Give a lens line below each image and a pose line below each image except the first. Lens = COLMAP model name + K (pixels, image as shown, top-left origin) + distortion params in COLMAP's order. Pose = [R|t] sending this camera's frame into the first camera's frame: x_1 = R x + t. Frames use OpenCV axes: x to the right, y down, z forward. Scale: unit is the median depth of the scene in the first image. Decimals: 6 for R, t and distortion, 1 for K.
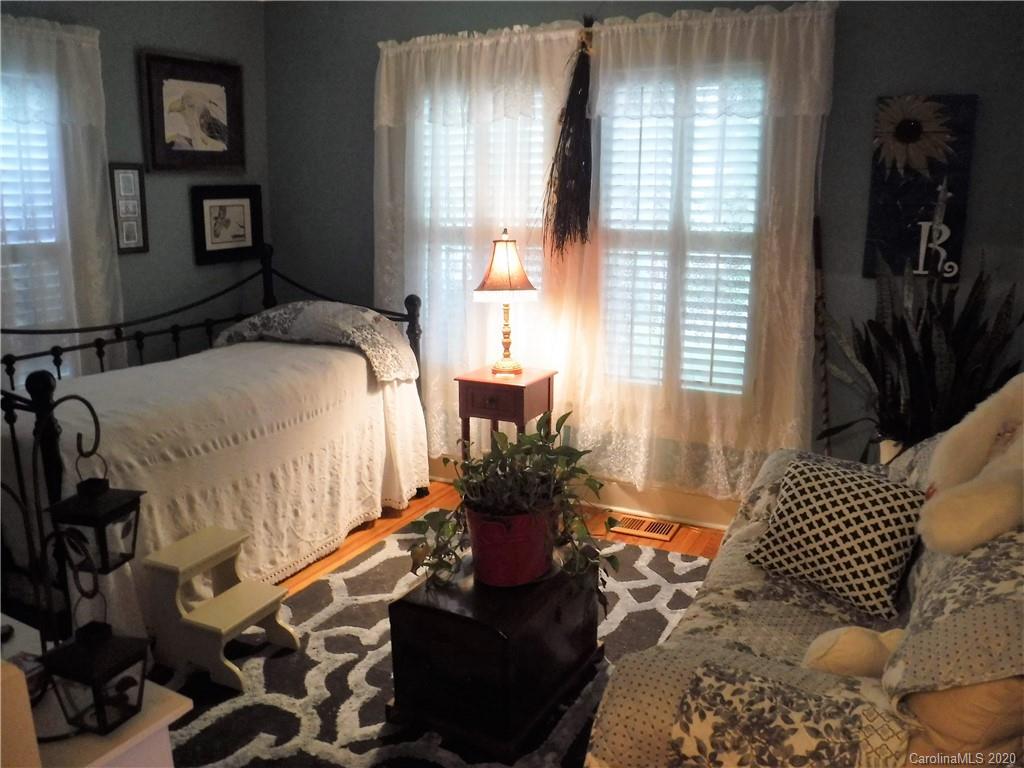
lens RADIAL K [[857.9, 0, 493.3], [0, 857.9, 407.3], [0, 0, 1]] dist [-0.105827, 0.037473]
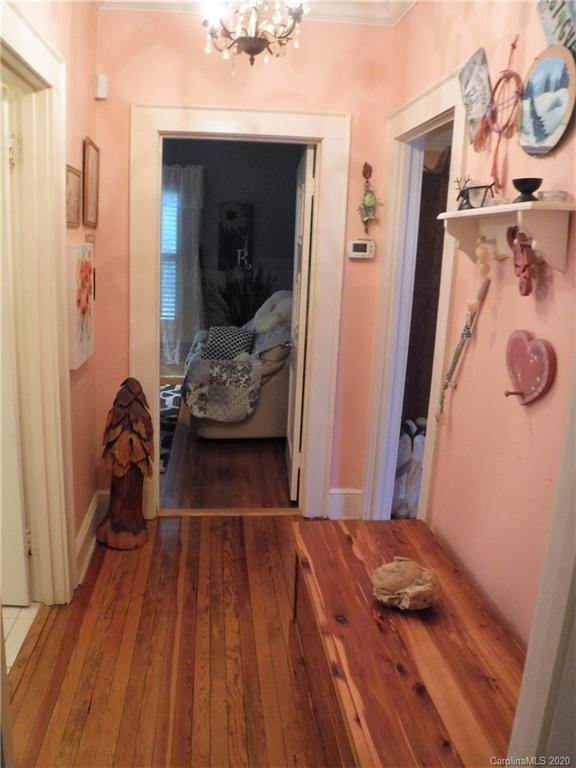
lens RADIAL K [[643.5, 0, 283.4], [0, 643.5, 377.8], [0, 0, 1]] dist [-0.105827, 0.037473]
pose [[0.832415, -0.079144, 0.548473, -0.535183], [0.089957, 0.995920, 0.007184, 0.190264], [-0.546803, 0.043359, 0.836138, -0.800118]]
